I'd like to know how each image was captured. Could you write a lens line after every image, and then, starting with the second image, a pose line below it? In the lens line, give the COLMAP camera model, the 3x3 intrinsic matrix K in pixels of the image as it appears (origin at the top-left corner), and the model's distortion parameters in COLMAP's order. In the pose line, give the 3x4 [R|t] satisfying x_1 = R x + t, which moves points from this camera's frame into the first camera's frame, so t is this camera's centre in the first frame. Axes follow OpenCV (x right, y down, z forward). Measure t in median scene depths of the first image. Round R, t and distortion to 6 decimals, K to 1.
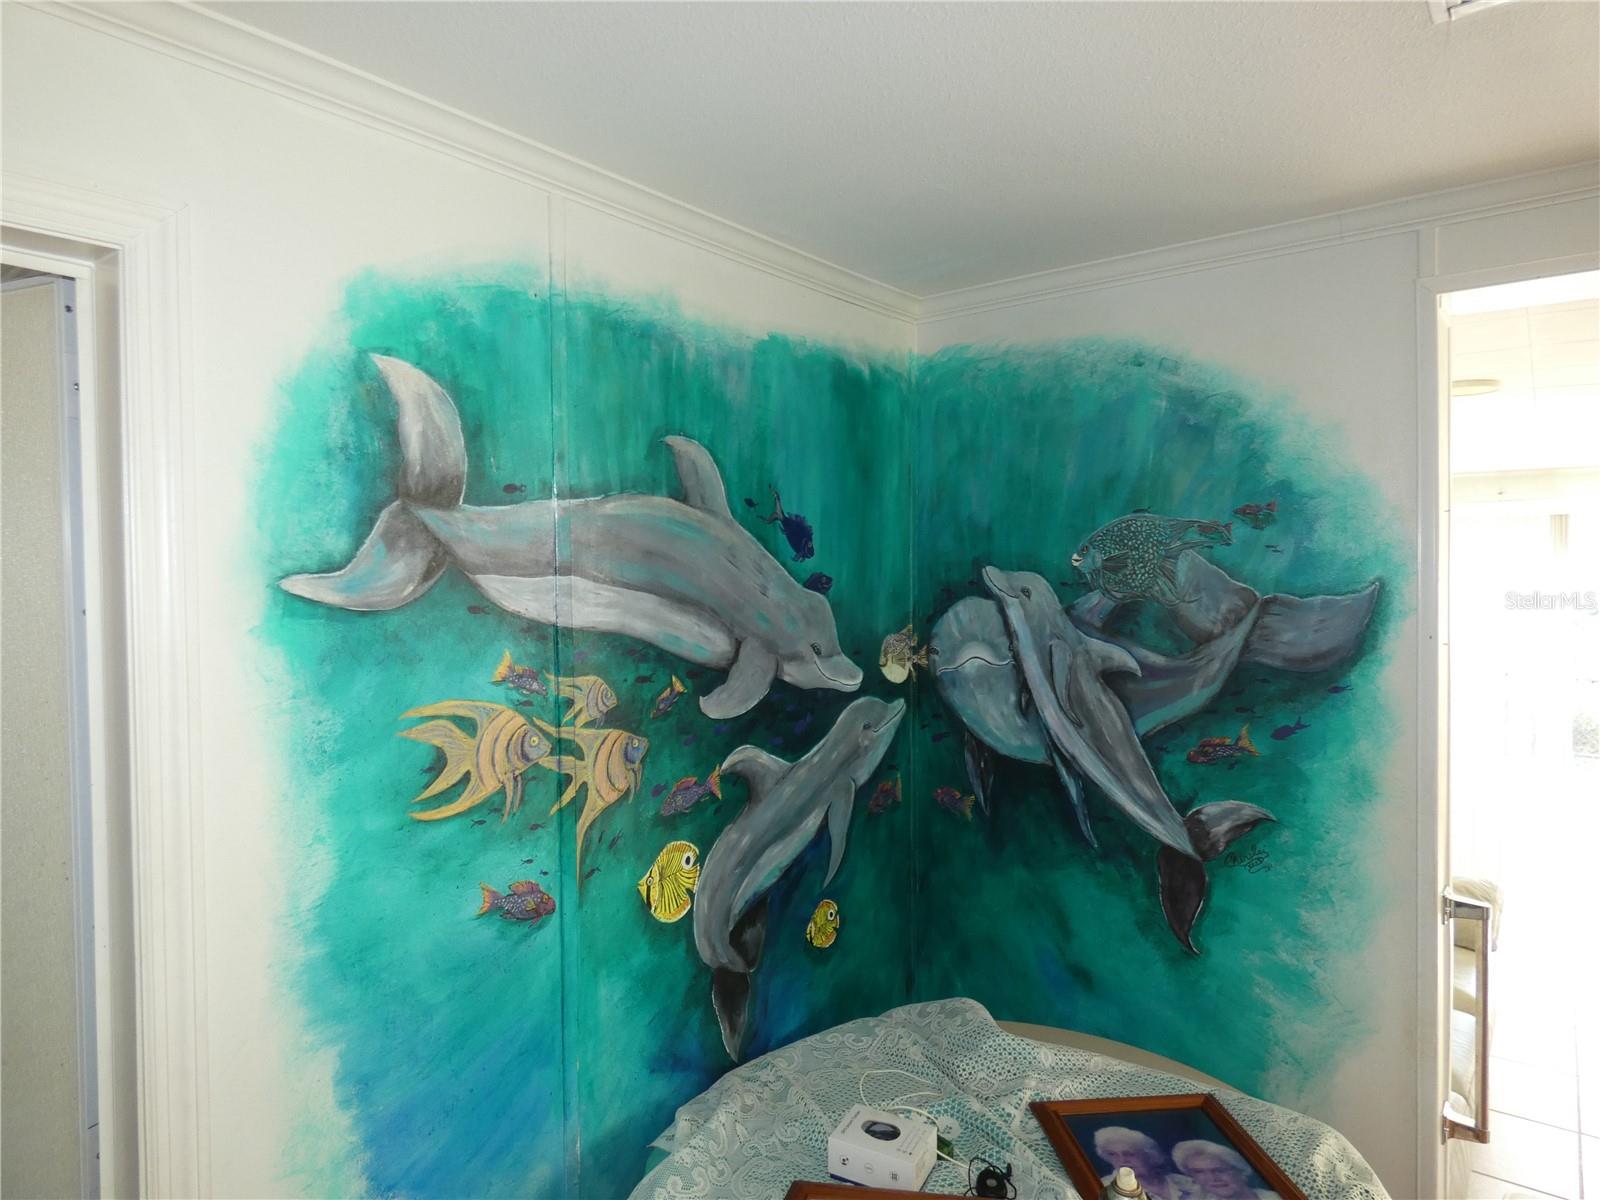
lens RADIAL K [[955.6, 0, 800.0], [0, 955.6, 600.0], [0, 0, 1]] dist [-0.000152, 0.000412]
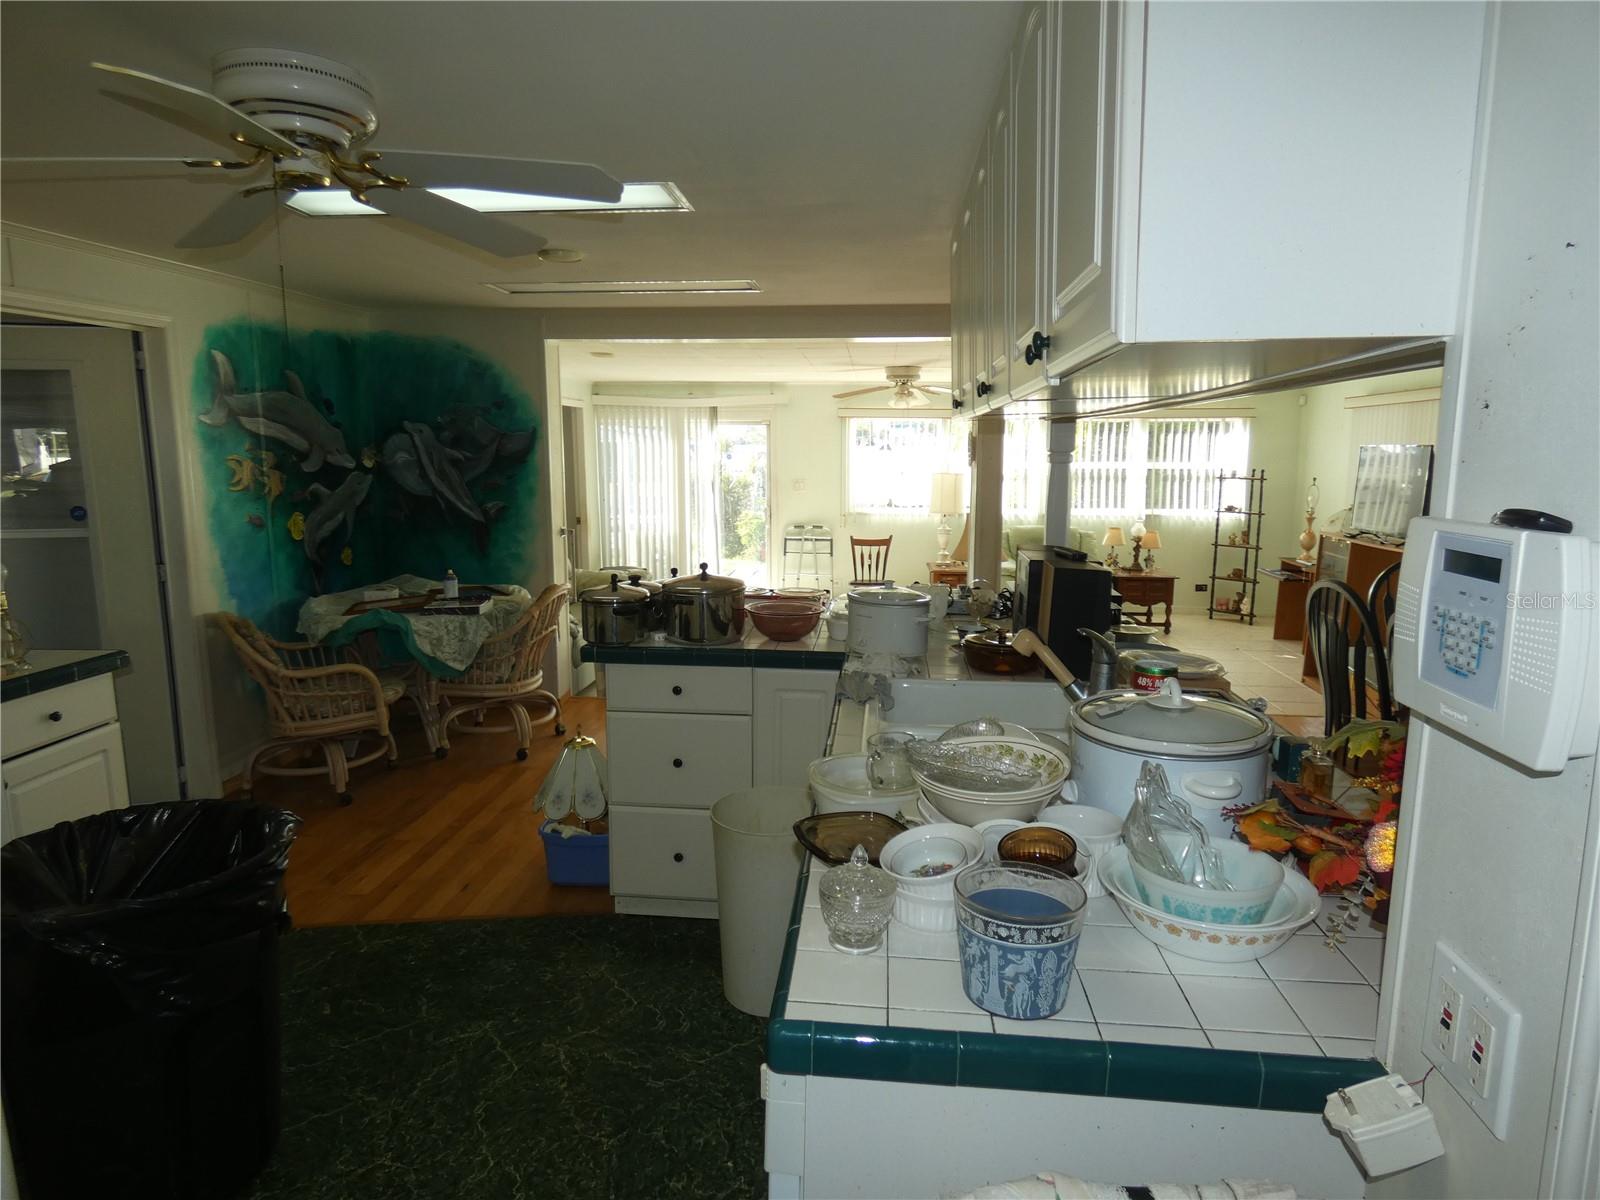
lens RADIAL K [[955.6, 0, 800.0], [0, 955.6, 600.0], [0, 0, 1]] dist [-0.000152, 0.000412]
pose [[0.834782, -0.074282, 0.545547, -0.414945], [0.001862, 0.991232, 0.132118, 0.122851], [-0.550577, -0.109274, 0.827601, -2.066793]]
